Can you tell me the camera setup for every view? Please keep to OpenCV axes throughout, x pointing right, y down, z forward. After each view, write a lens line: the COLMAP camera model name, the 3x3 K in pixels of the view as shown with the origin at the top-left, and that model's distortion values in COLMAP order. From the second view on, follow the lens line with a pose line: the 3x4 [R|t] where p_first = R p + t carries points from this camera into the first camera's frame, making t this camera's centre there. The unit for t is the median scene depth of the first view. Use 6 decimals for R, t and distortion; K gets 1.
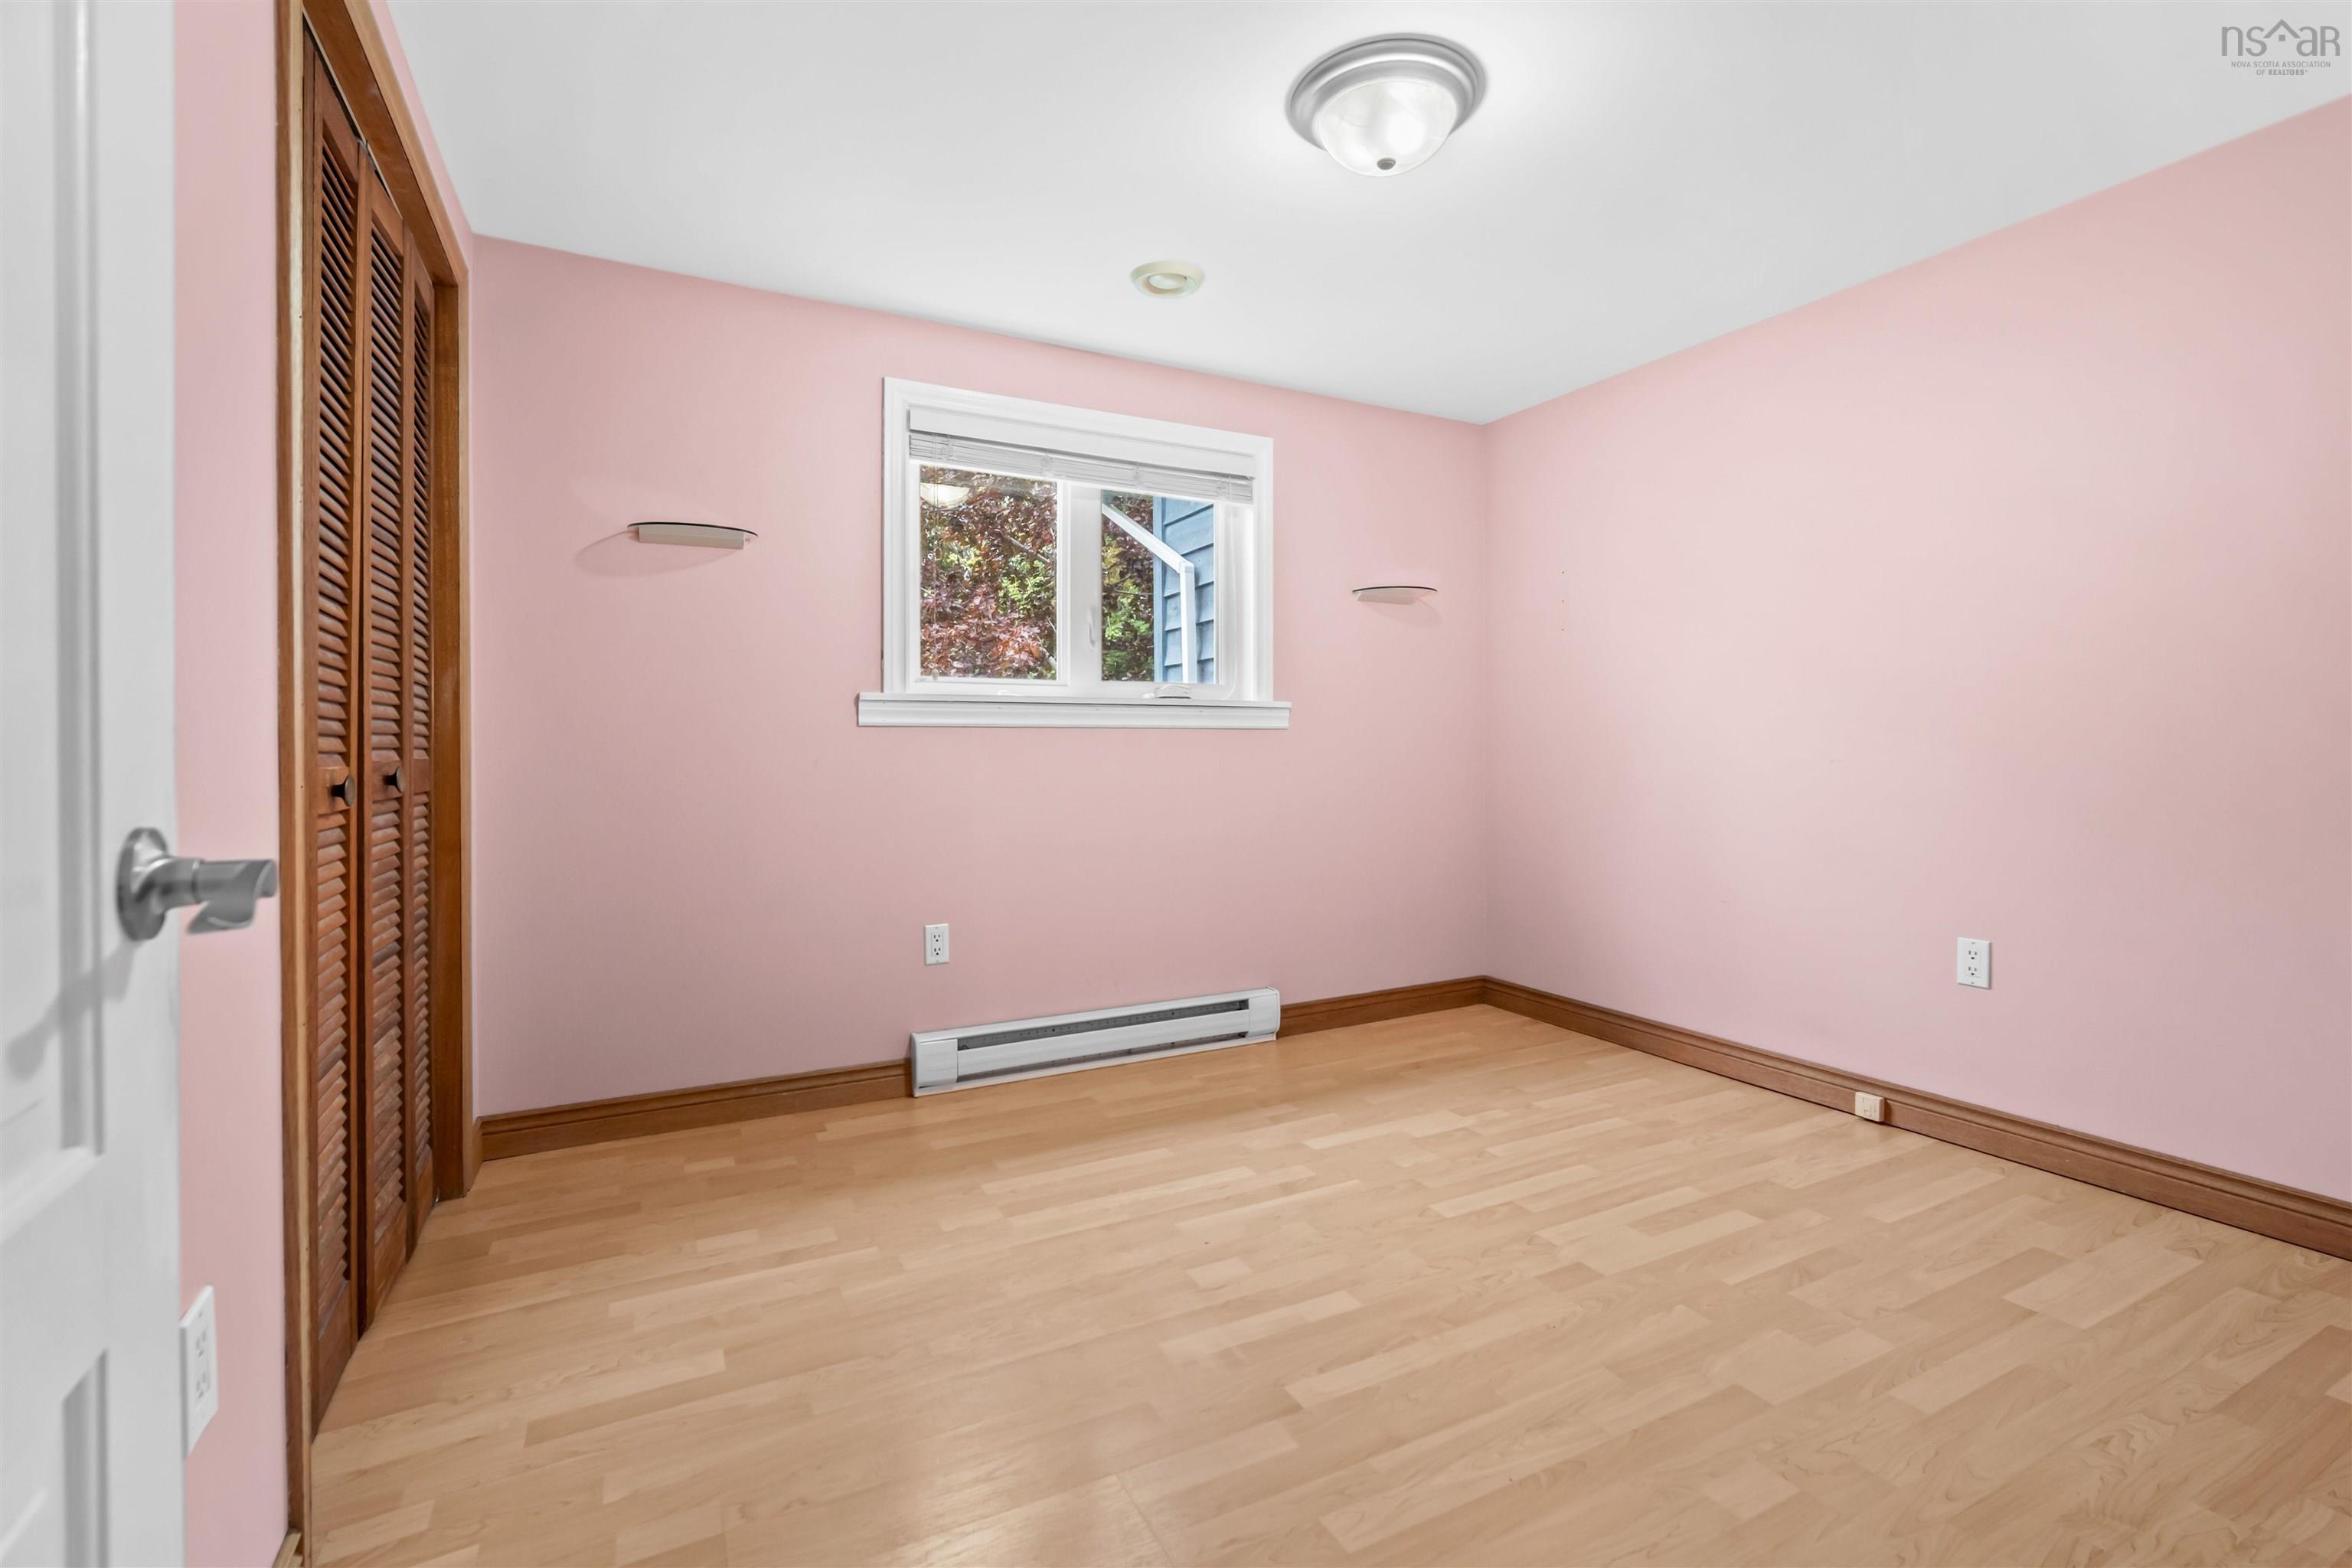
lens RADIAL K [[1023.3, 0, 1190.3], [0, 1023.3, 768.4], [0, 0, 1]] dist [-0.016345, 0.005717]
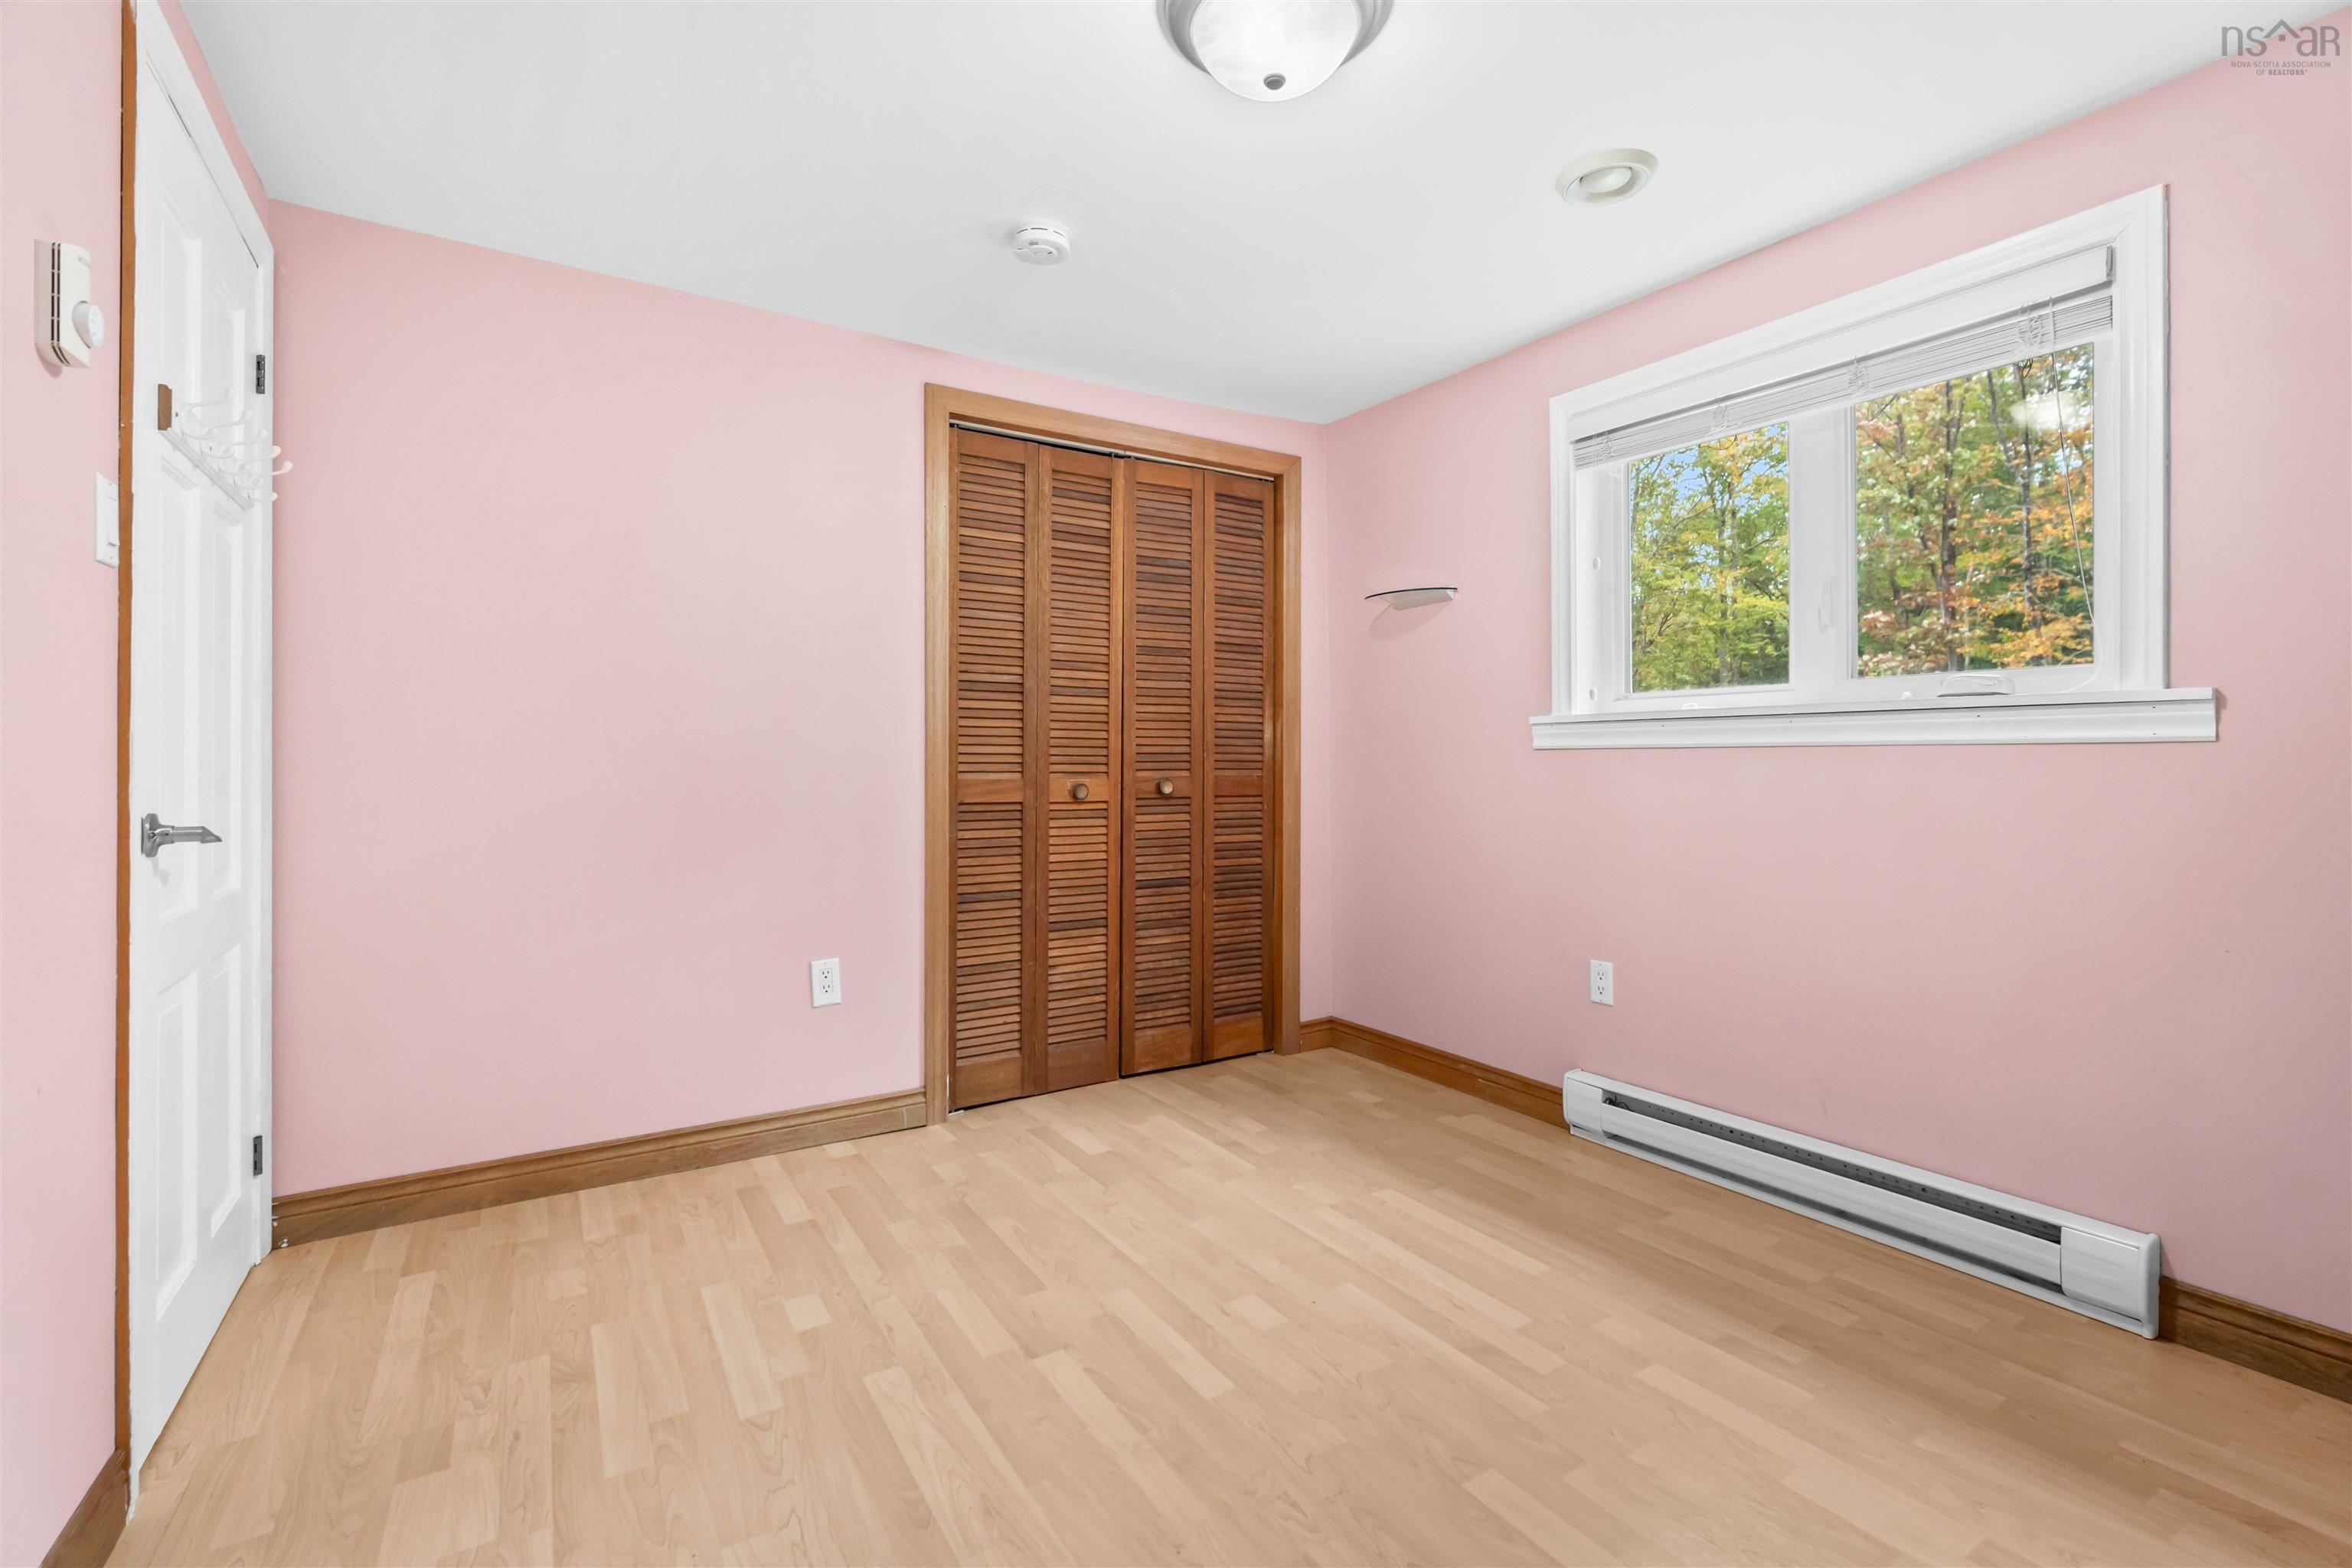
lens RADIAL K [[1023.3, 0, 1190.3], [0, 1023.3, 769.2], [0, 0, 1]] dist [-0.016345, 0.005717]
pose [[0.099038, 0.010383, -0.995029, 0.743938], [-0.019036, 0.999782, 0.008538, -0.026668], [0.994902, 0.018096, 0.099214, 0.622158]]
